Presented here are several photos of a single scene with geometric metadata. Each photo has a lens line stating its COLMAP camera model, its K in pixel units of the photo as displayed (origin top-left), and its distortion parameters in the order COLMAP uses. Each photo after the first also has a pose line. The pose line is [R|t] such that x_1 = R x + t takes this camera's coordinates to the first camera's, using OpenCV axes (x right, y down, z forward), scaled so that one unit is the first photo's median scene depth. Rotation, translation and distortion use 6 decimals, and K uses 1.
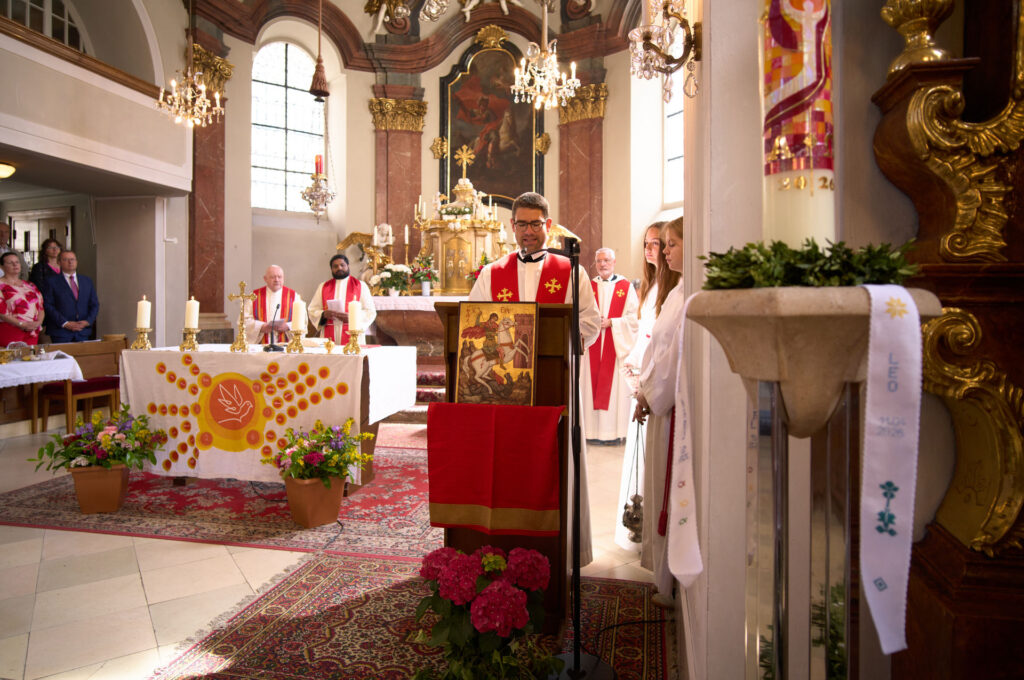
lens RADIAL K [[638.7, 0, 510.8], [0, 638.7, 310.5], [0, 0, 1]] dist [-0.025473, 0.003336]
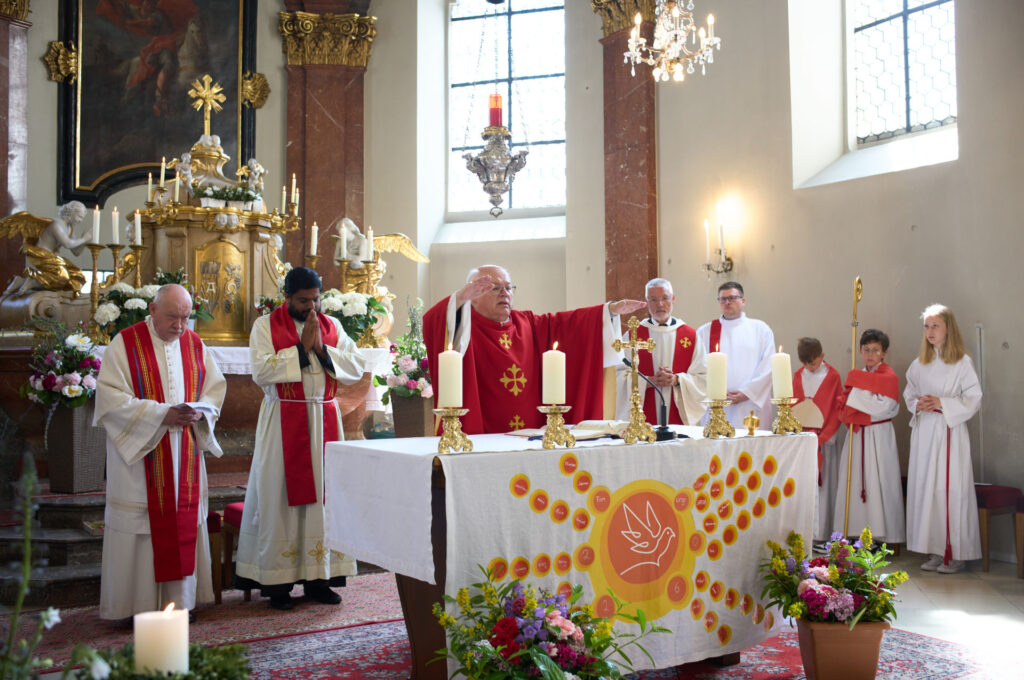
lens RADIAL K [[1031.4, 0, 512.0], [0, 1031.4, 340.0], [0, 0, 1]] dist [-0.108913, 0.180370]
pose [[0.721601, 0.013927, 0.692169, -0.917803], [0.009187, 0.999517, -0.029690, 0.000131], [-0.692248, 0.027783, 0.721125, 0.340035]]
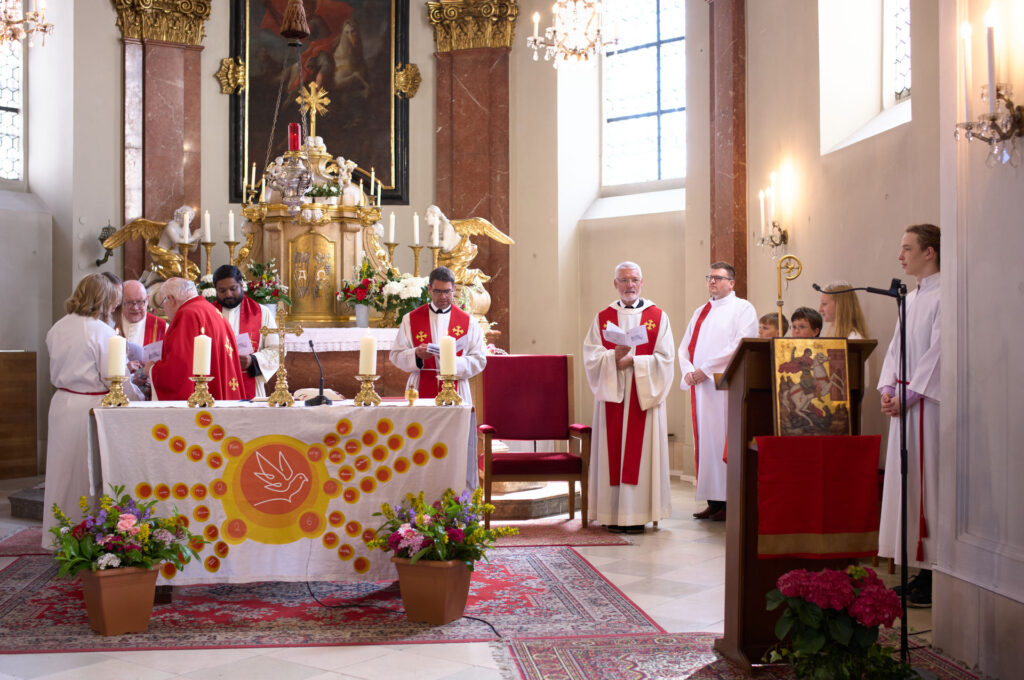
lens RADIAL K [[1225.0, 0, 498.9], [0, 1225.0, 357.2], [0, 0, 1]] dist [-0.078641, 0.052673]
pose [[0.949902, -0.005857, 0.312494, -0.504832], [0.004801, 0.999980, 0.004150, 0.003497], [-0.312512, -0.002442, 0.949911, -0.321169]]
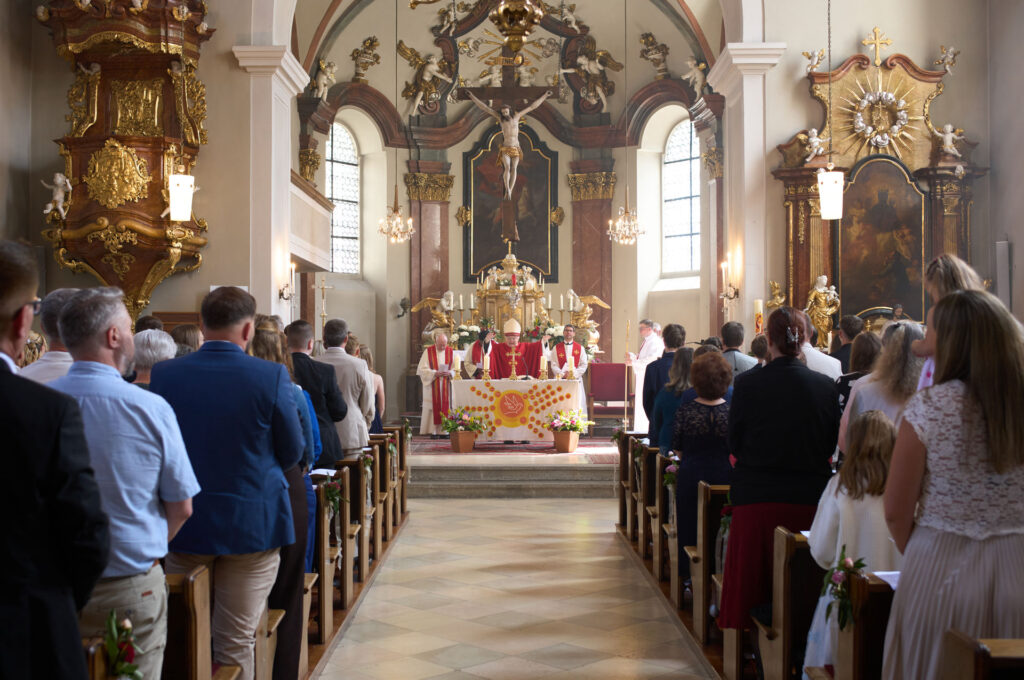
lens RADIAL K [[1181.7, 0, 454.1], [0, 1181.7, 341.1], [0, 0, 1]] dist [-0.090075, 0.005529]
pose [[0.987992, -0.000618, 0.154504, -0.987196], [0.003705, 0.999799, -0.019691, 0.009293], [-0.154461, 0.020027, 0.987796, -2.280226]]
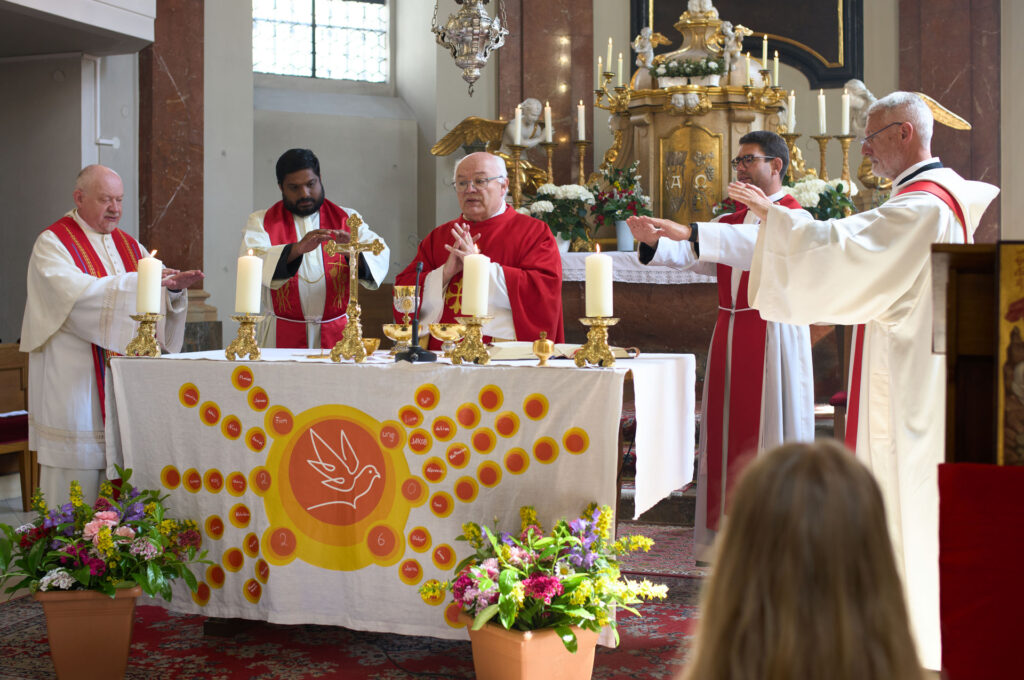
lens RADIAL K [[1367.4, 0, 493.3], [0, 1367.4, 292.0], [0, 0, 1]] dist [-0.097018, 0.073439]
pose [[0.988224, -0.002168, -0.152996, -0.131821], [0.002354, 0.999997, 0.001032, 0.009282], [0.152993, -0.001380, 0.988226, 0.002971]]
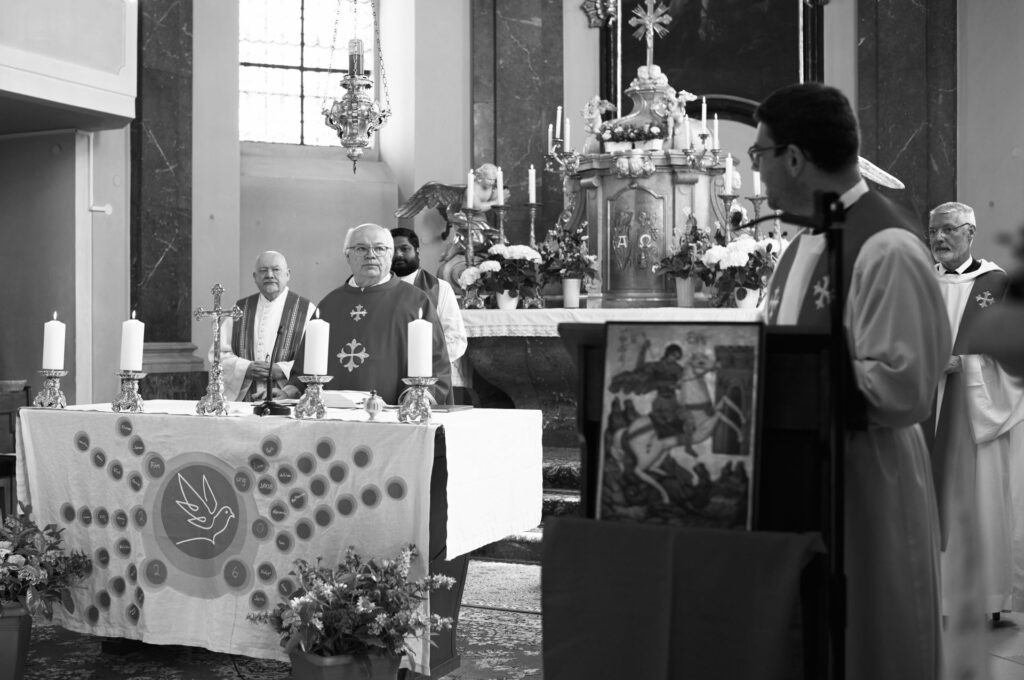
lens RADIAL K [[1321.1, 0, 369.2], [0, 1321.1, 336.3], [0, 0, 1]] dist [-0.103186, 0.143650]
pose [[0.957388, -0.000238, -0.288804, 0.019455], [-0.000035, 1.000000, -0.000939, -0.000452], [0.288804, 0.000909, 0.957388, -0.027079]]
